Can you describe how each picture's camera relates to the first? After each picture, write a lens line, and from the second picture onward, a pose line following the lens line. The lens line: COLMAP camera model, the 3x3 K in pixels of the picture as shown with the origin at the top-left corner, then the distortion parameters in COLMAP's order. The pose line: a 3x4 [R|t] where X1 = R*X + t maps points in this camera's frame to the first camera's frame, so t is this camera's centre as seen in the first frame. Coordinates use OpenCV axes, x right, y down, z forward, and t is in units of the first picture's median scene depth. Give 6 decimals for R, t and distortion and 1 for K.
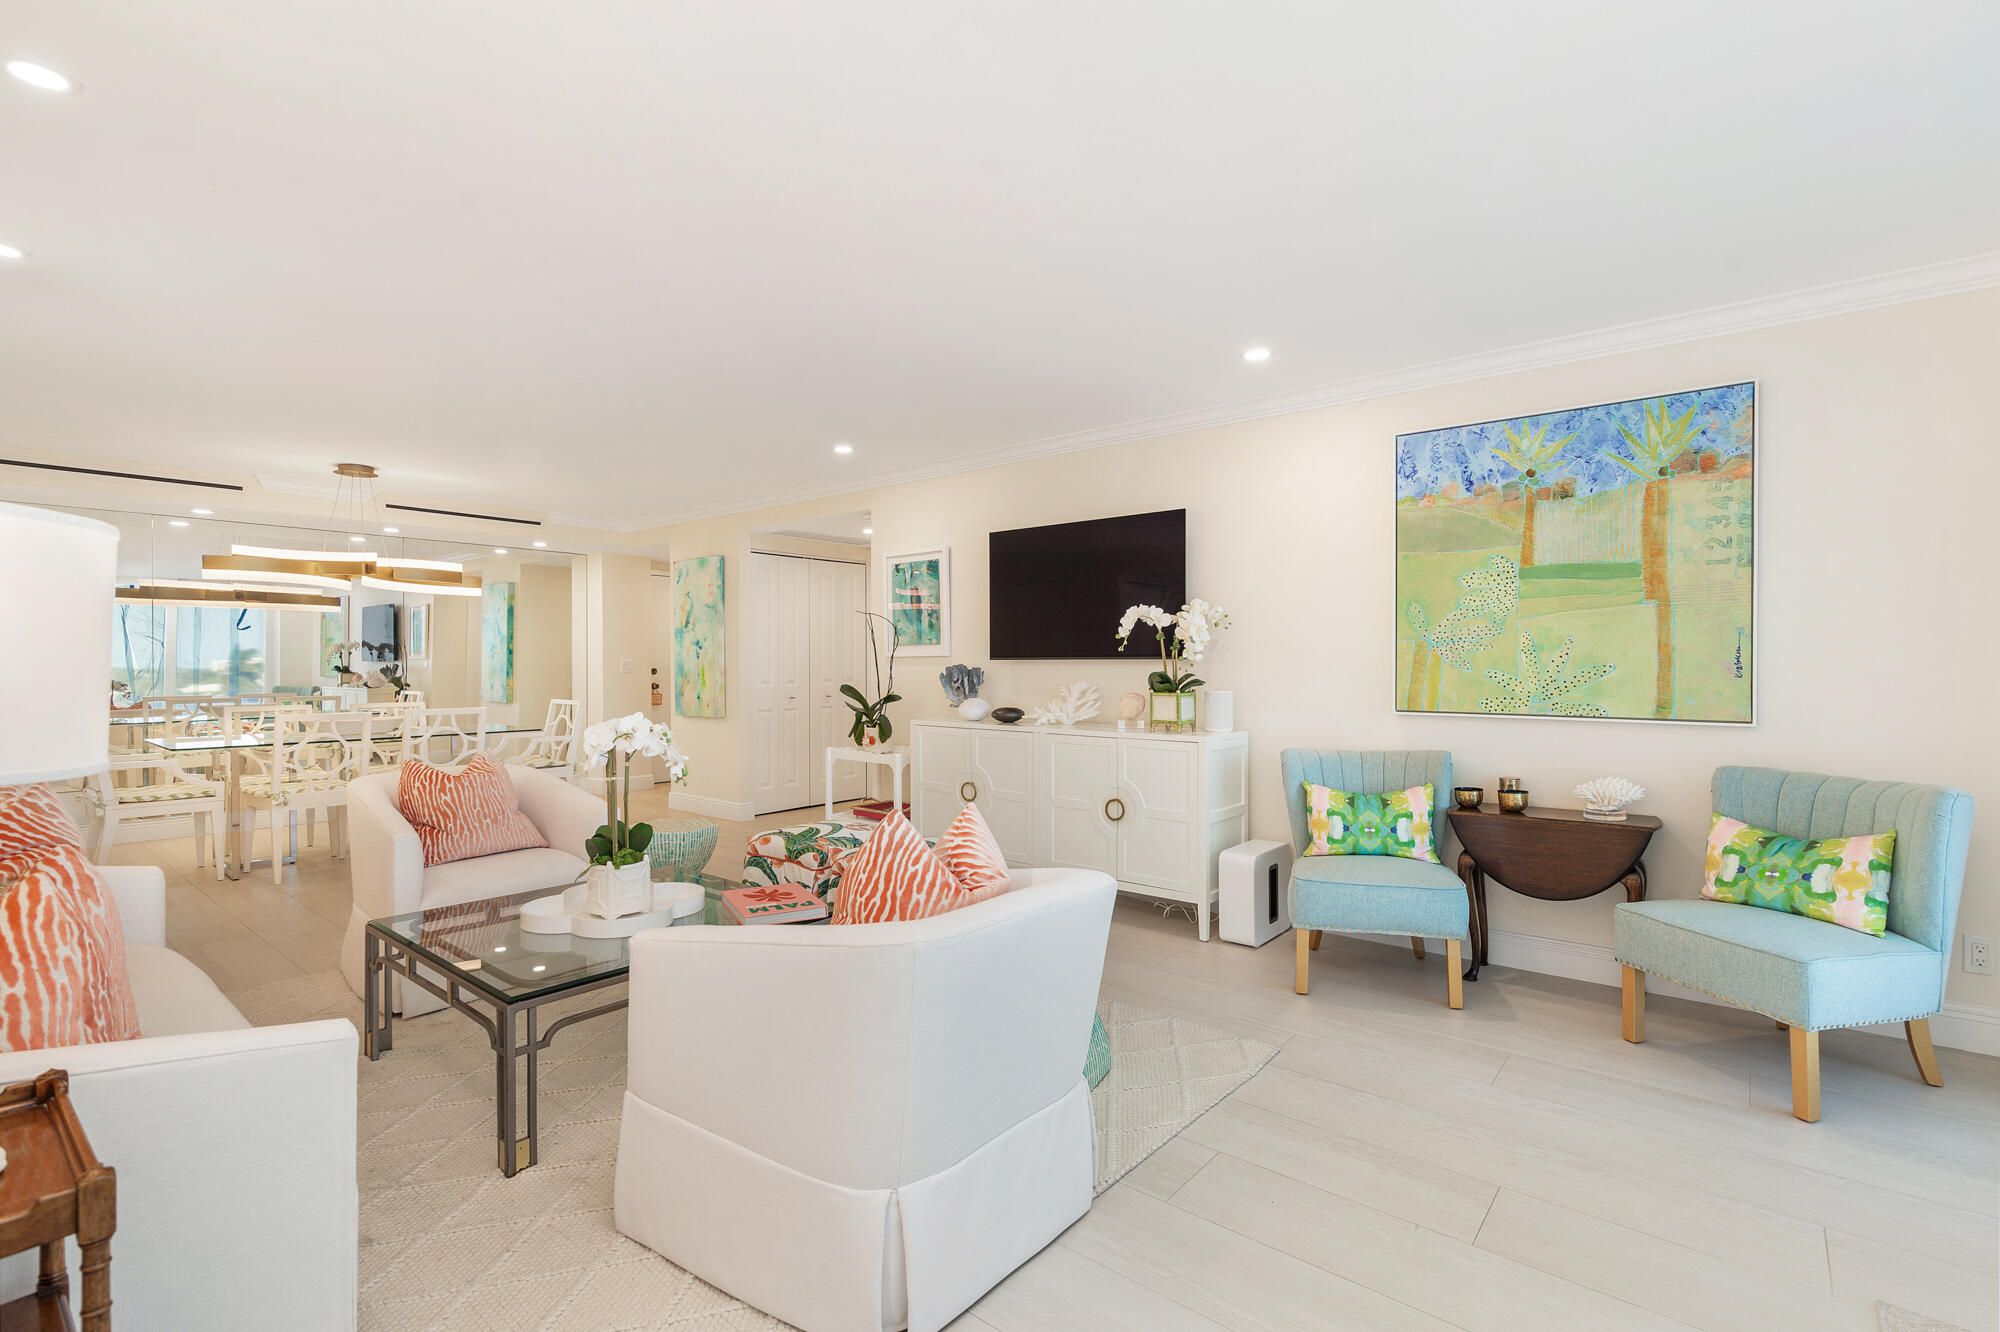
lens RADIAL K [[913.6, 0, 1004.2], [0, 913.6, 661.0], [0, 0, 1]] dist [0.005599, 0.000064]
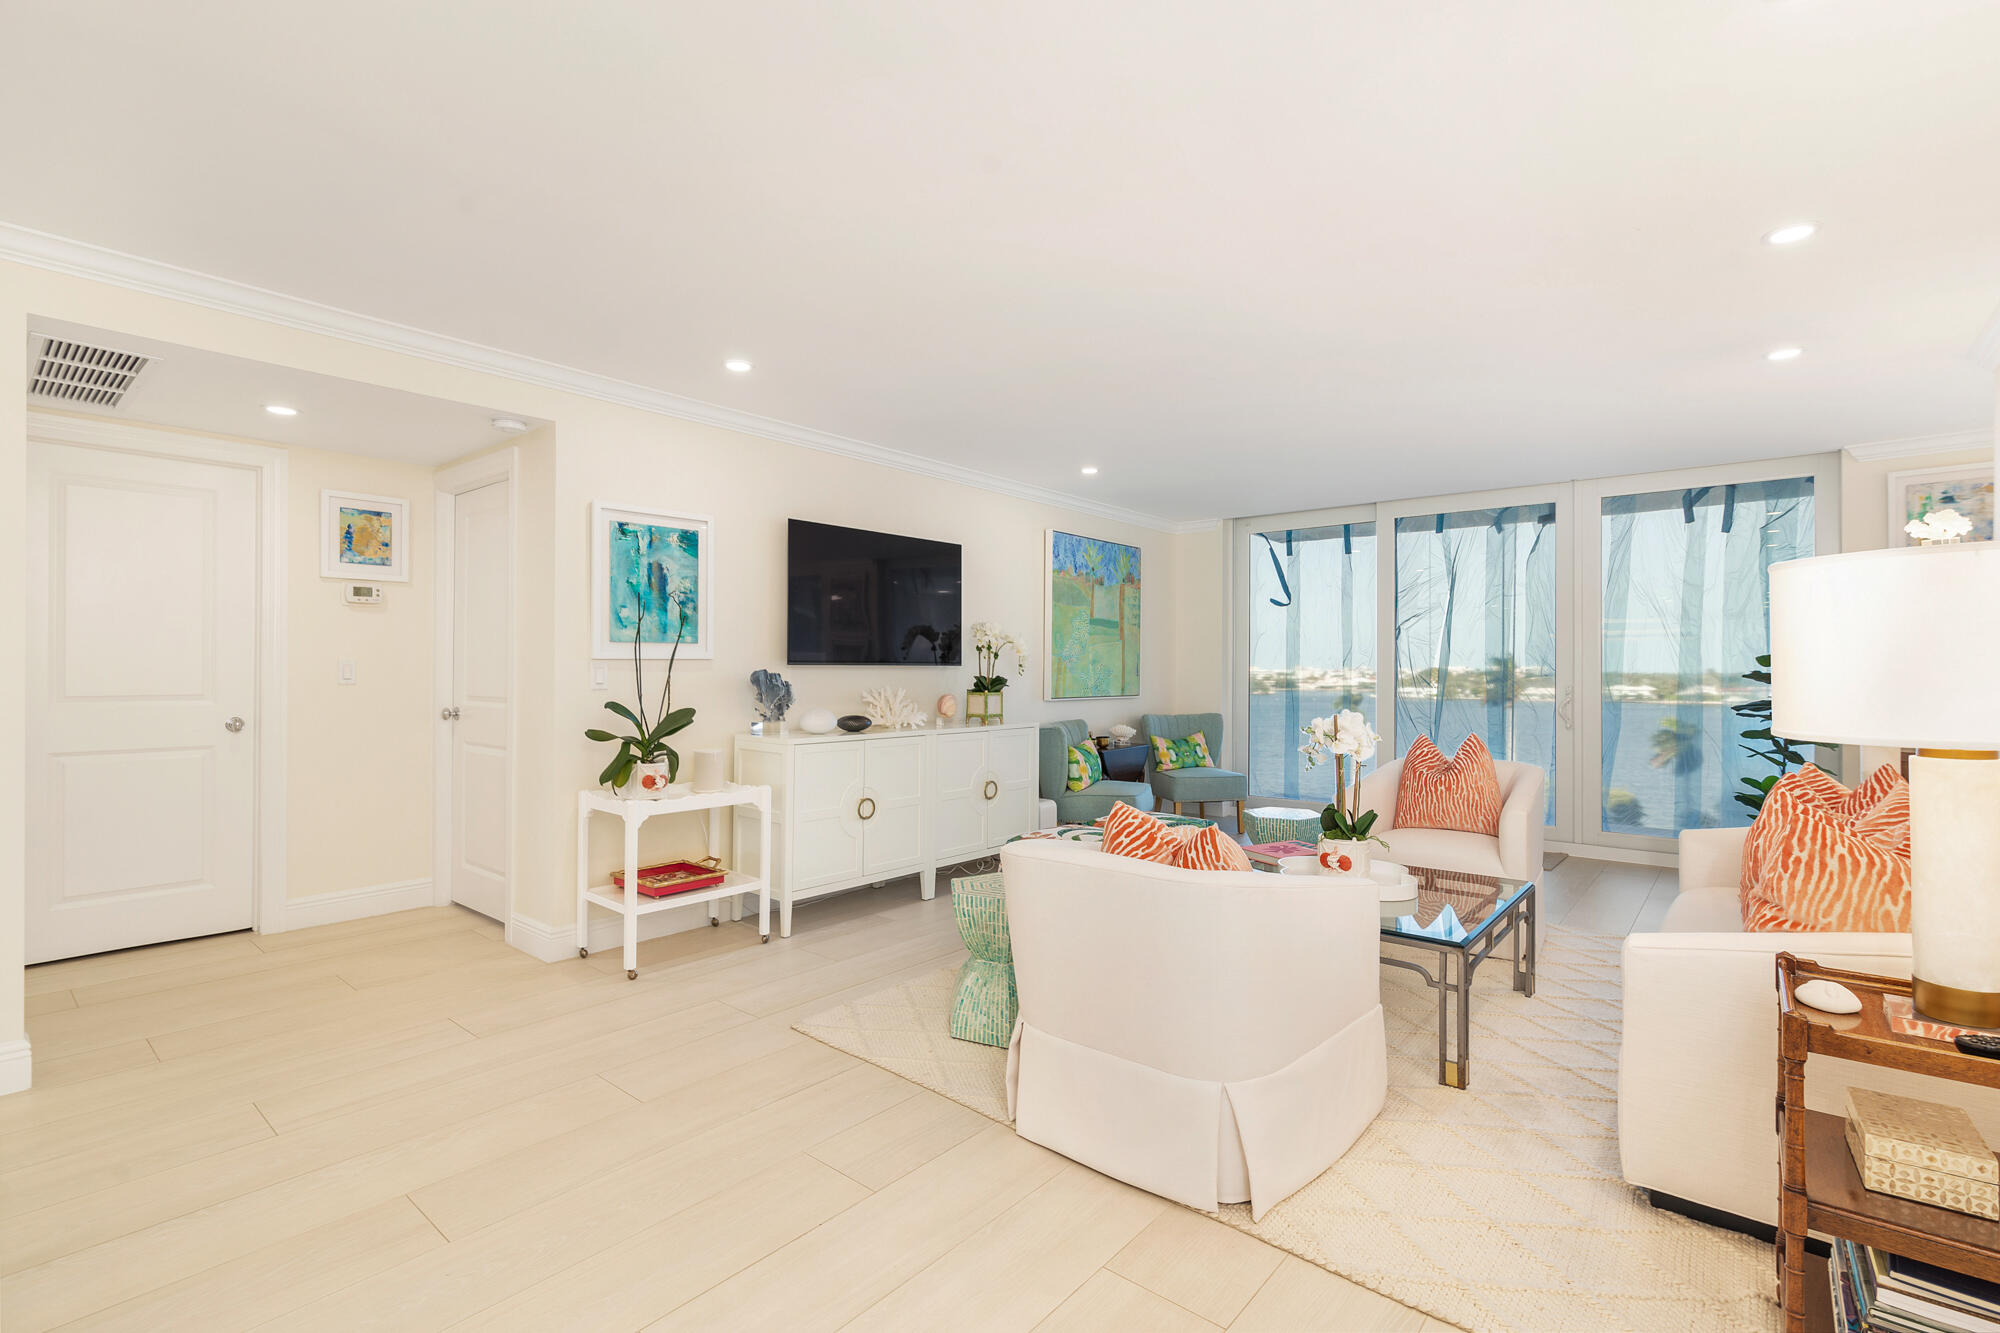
lens RADIAL K [[913.6, 0, 1001.2], [0, 913.6, 670.0], [0, 0, 1]] dist [0.005599, 0.000064]
pose [[0.007047, 0.004411, 0.999965, -1.240874], [0.000464, 0.999990, -0.004414, 0.010881], [-0.999975, 0.000495, 0.007045, 1.112613]]
